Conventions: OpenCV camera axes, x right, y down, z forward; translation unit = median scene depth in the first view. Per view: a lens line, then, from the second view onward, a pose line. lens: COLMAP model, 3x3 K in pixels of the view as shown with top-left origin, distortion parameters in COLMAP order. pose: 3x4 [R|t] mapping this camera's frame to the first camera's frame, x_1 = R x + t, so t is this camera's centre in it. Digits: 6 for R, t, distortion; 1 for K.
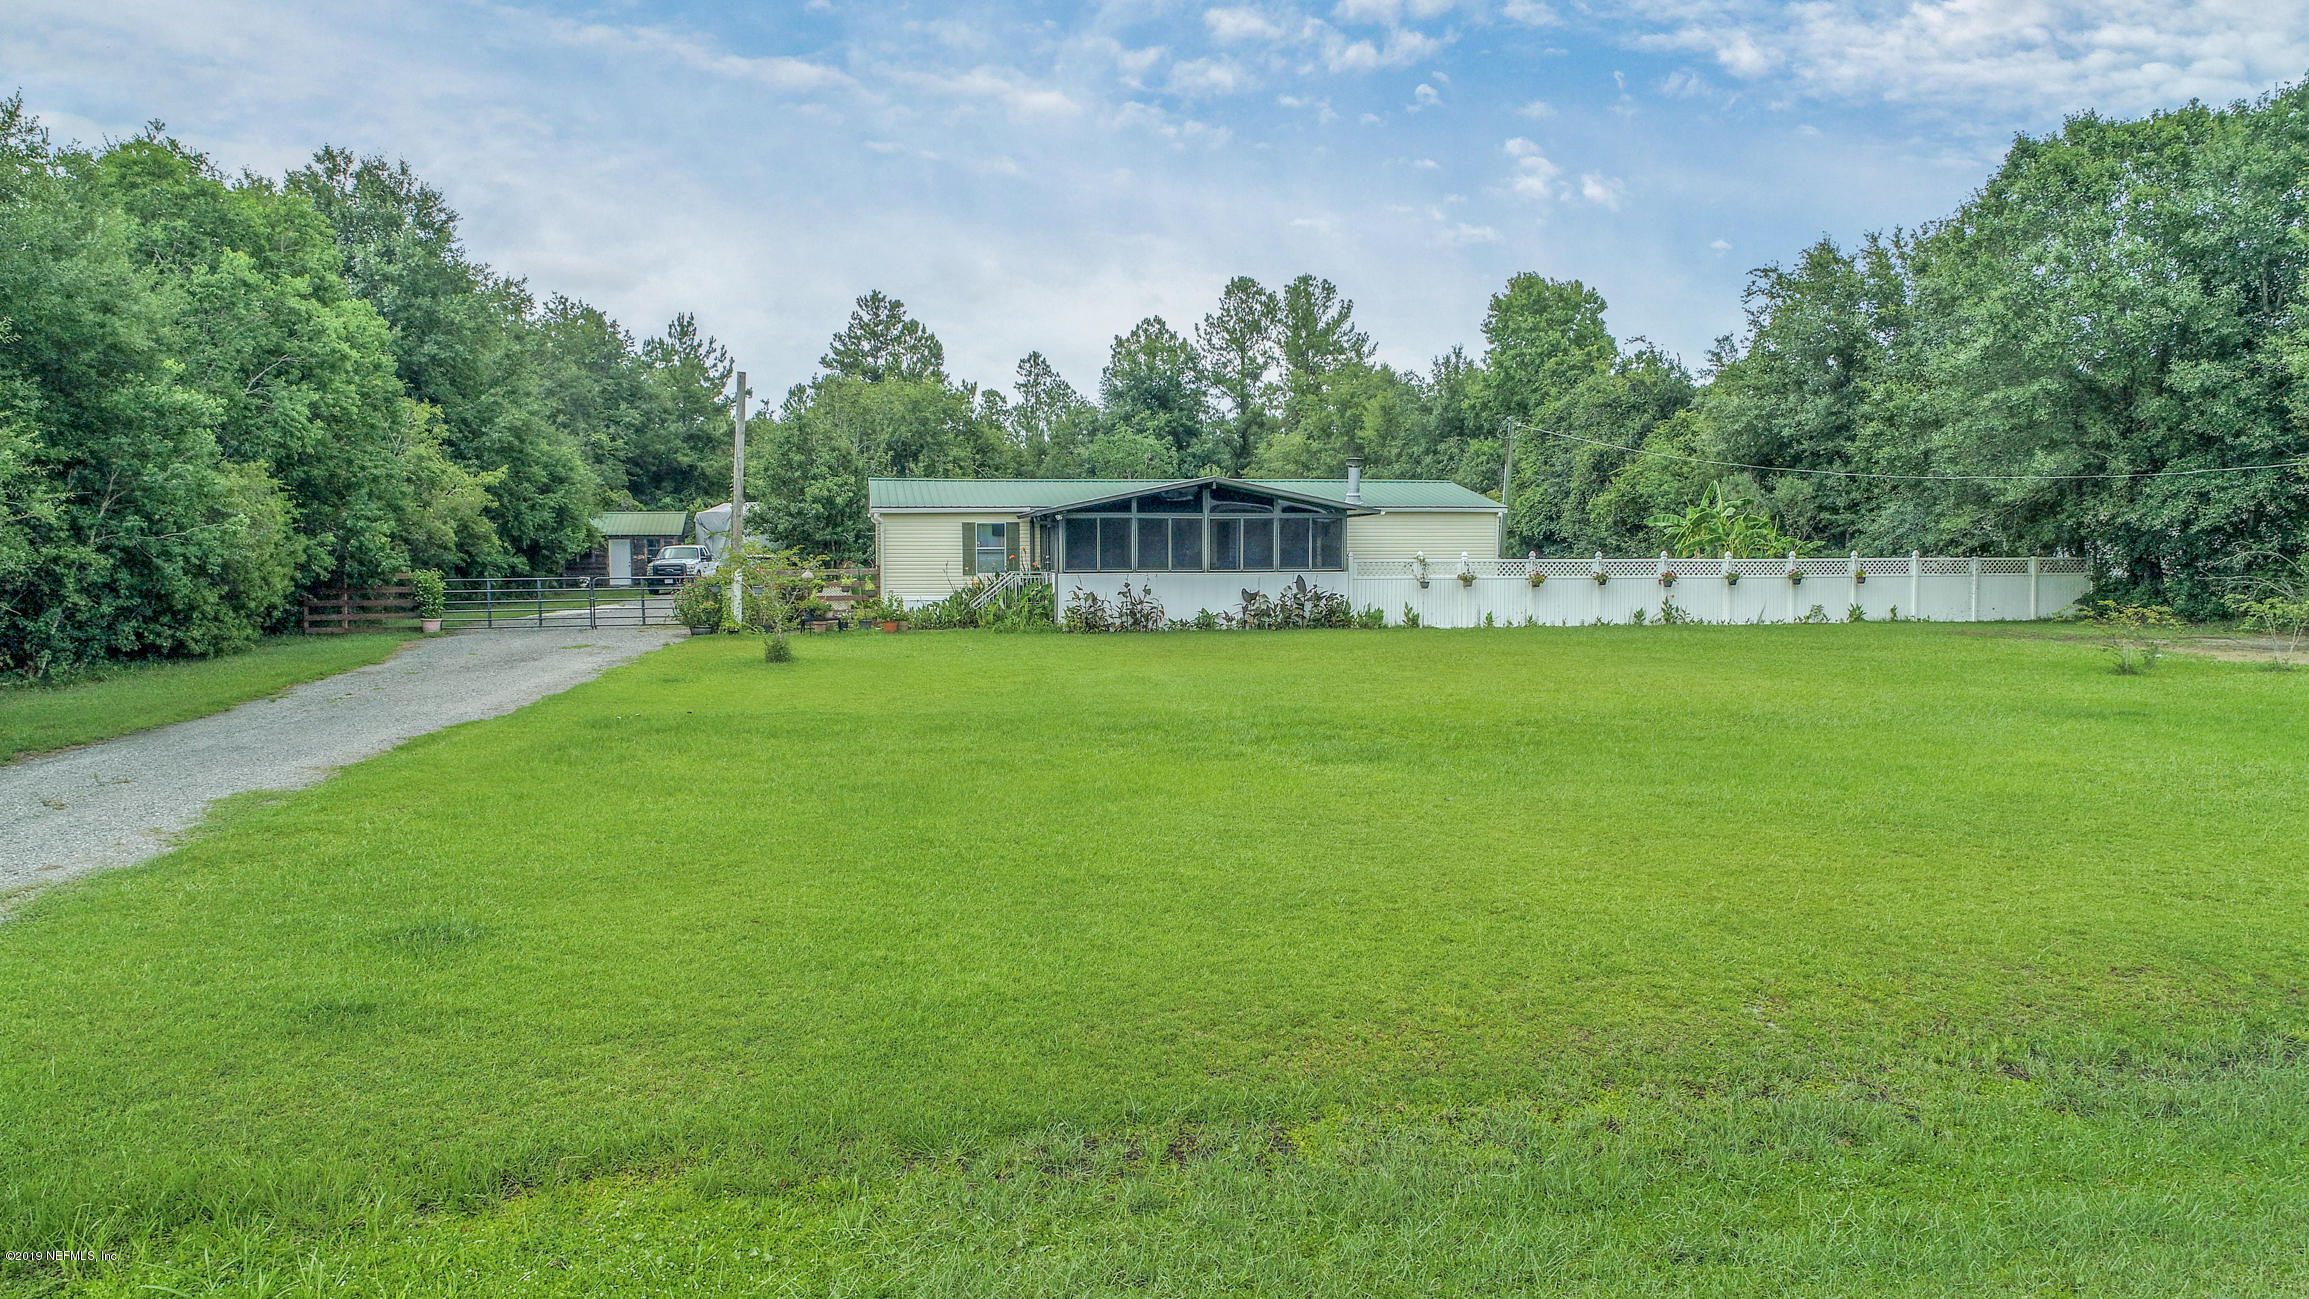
lens RADIAL K [[1570.7, 0, 1161.4], [0, 1570.7, 655.9], [0, 0, 1]] dist [0.002092, 0.003186]
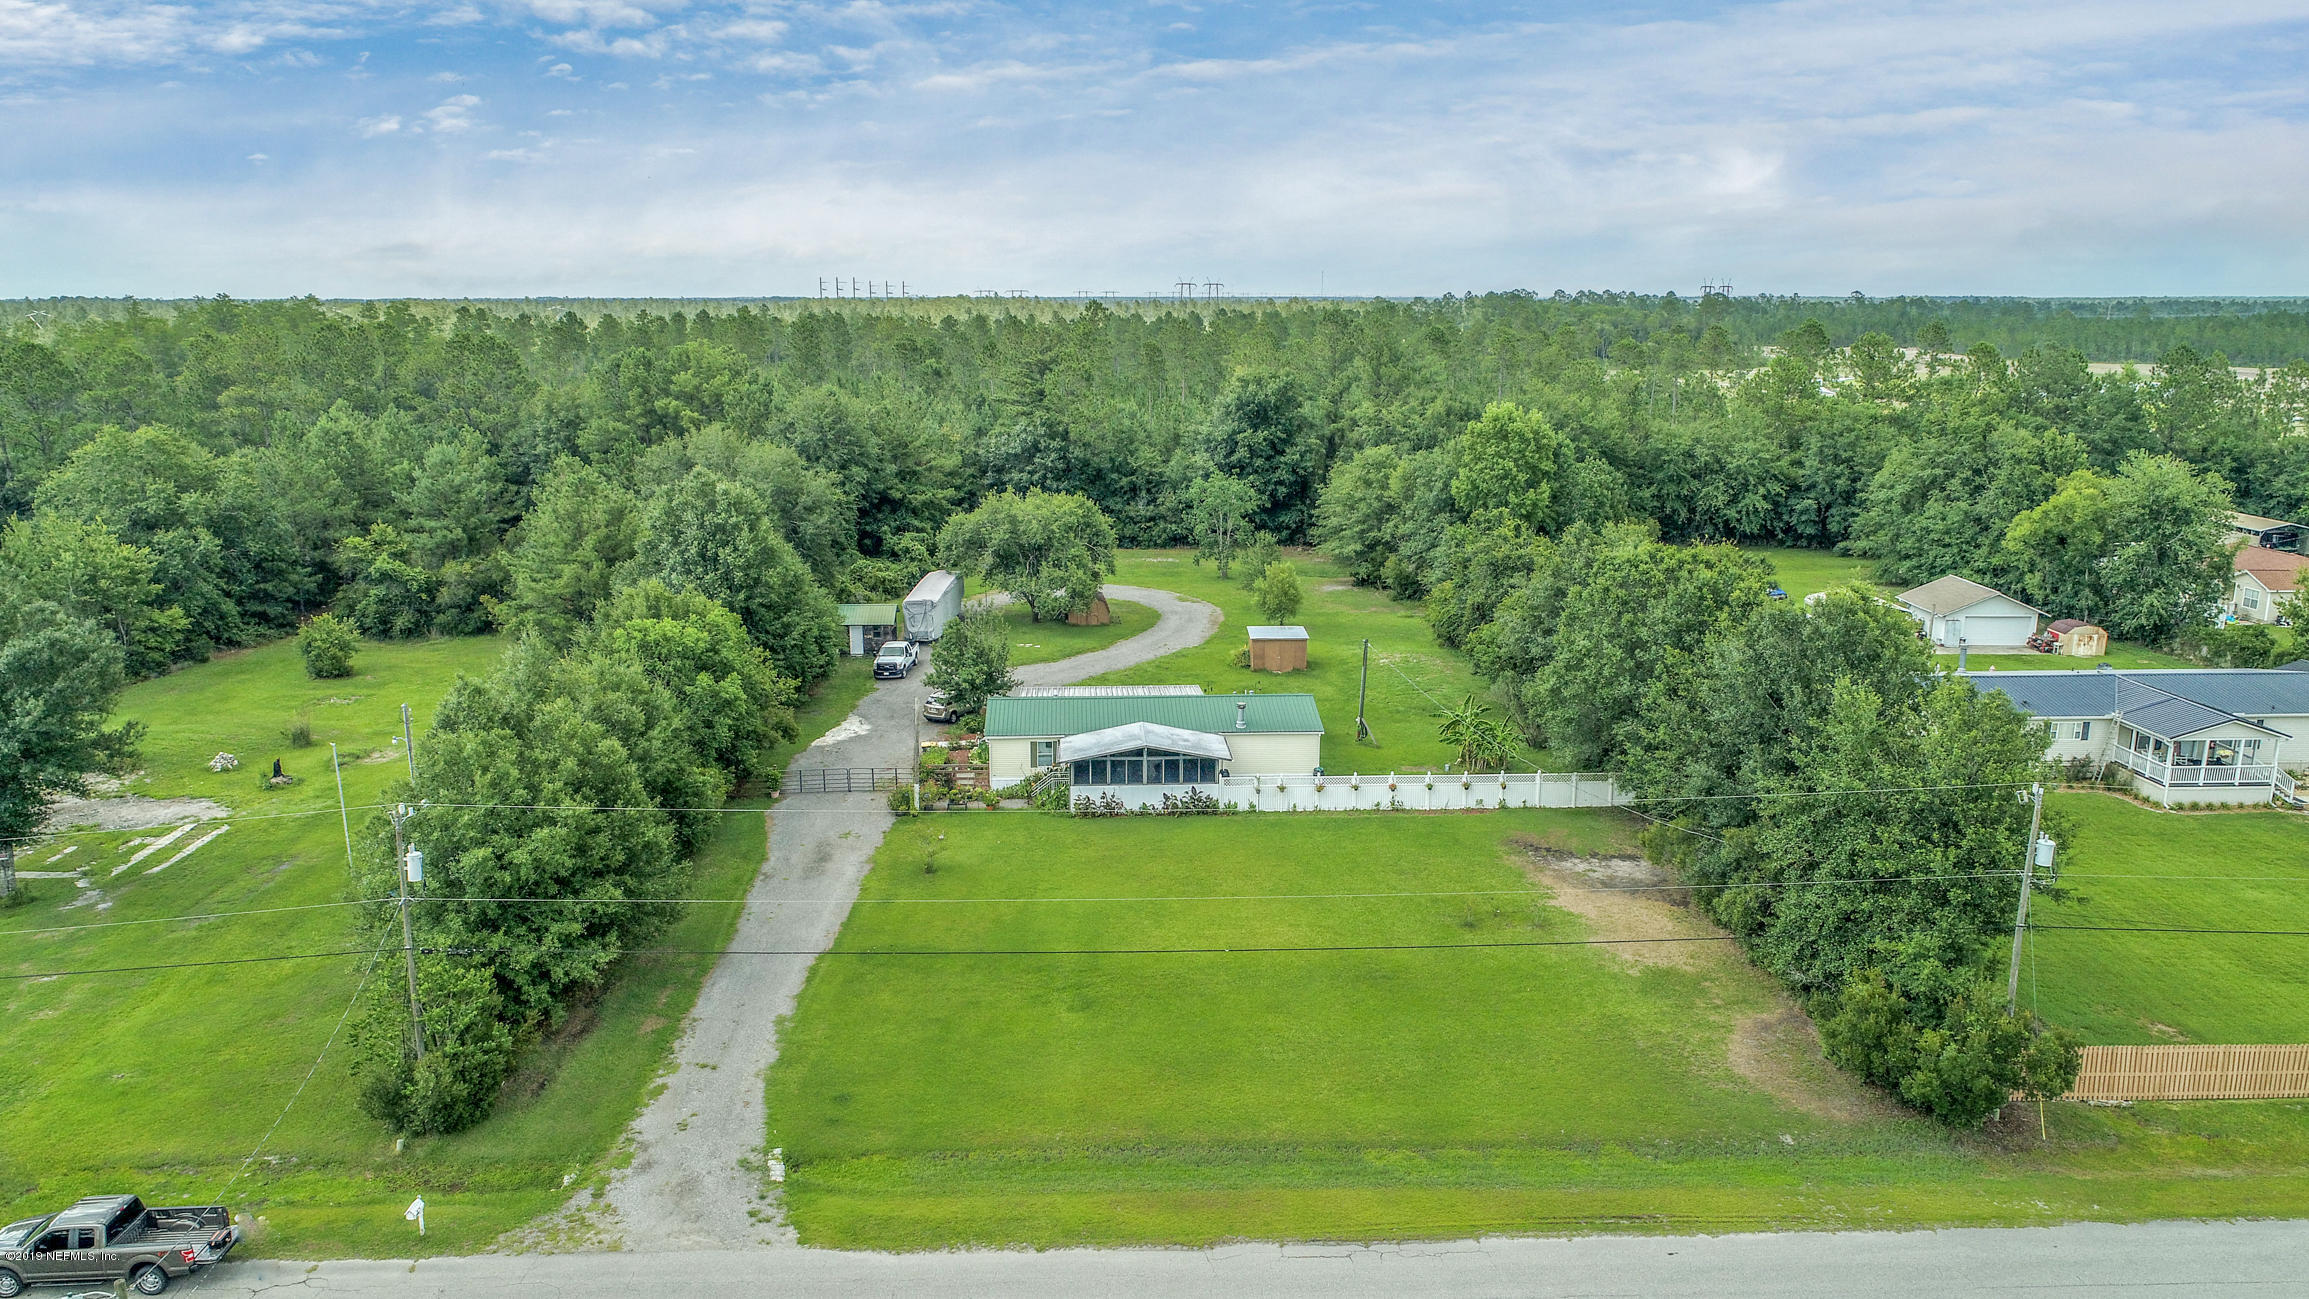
lens RADIAL K [[1597.4, 0, 1154.5], [0, 1597.4, 649.5], [0, 0, 1]] dist [-0.000999, -0.000554]
pose [[0.990035, 0.031759, -0.137197, 0.296622], [-0.012349, 0.990064, 0.140074, -0.481132], [0.140282, -0.136984, 0.980590, -0.913020]]
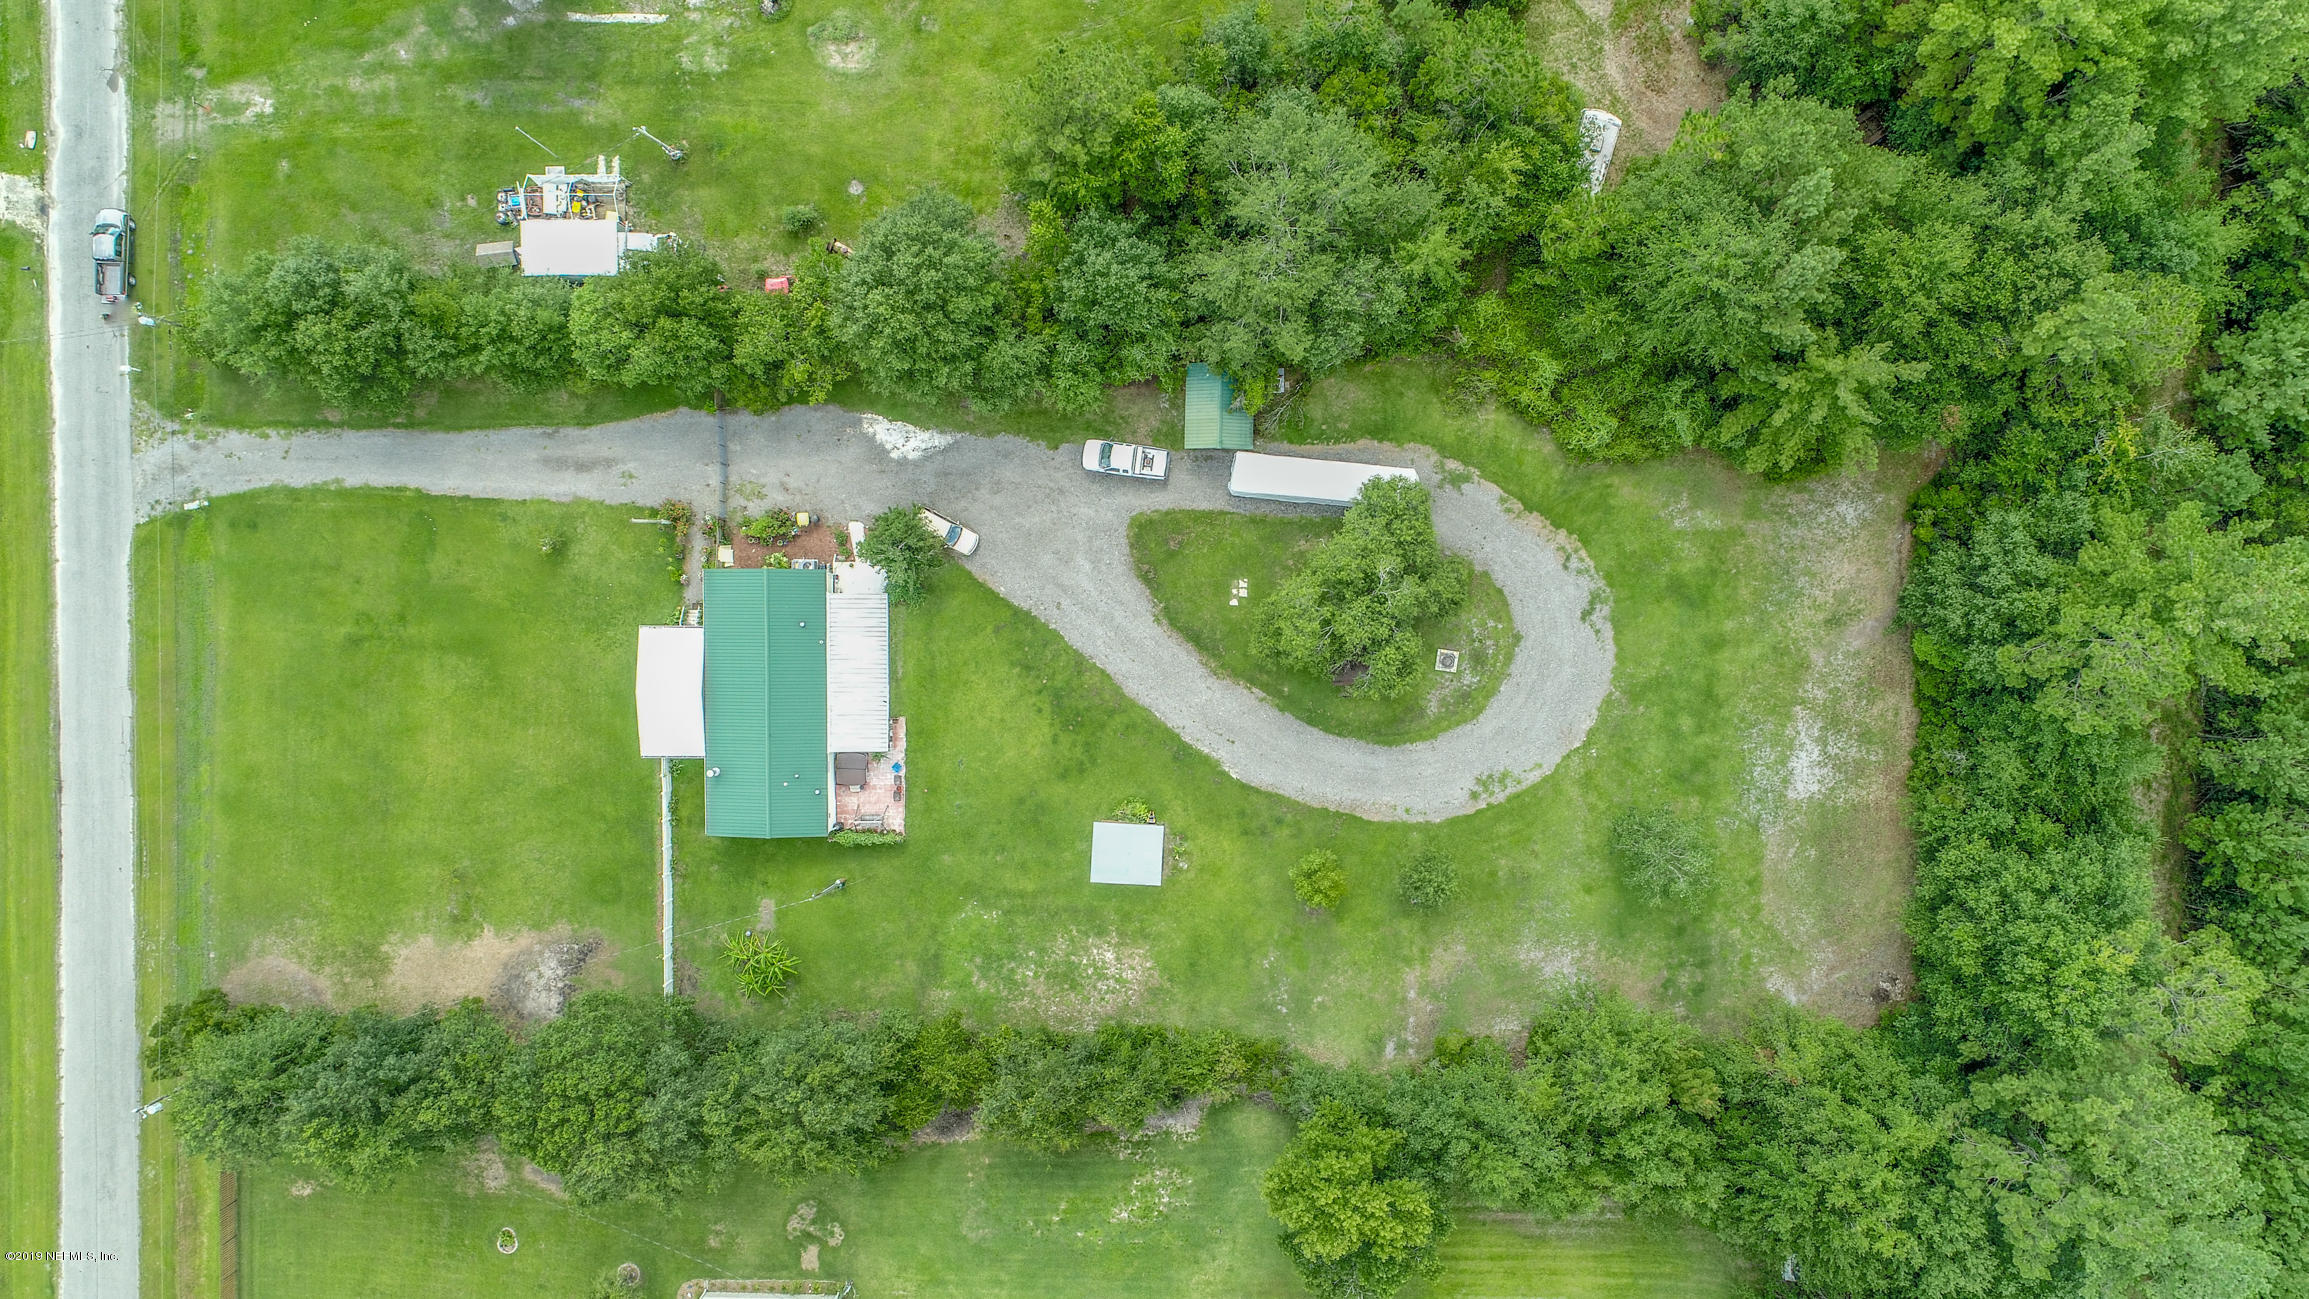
lens RADIAL K [[1597.4, 0, 1154.5], [0, 1597.4, 649.5], [0, 0, 1]] dist [-0.000999, -0.000554]
pose [[-0.199660, 0.978487, 0.051960, -0.336771], [-0.073427, -0.067819, 0.994992, -2.687360], [0.977110, 0.194845, 0.085388, 1.486362]]
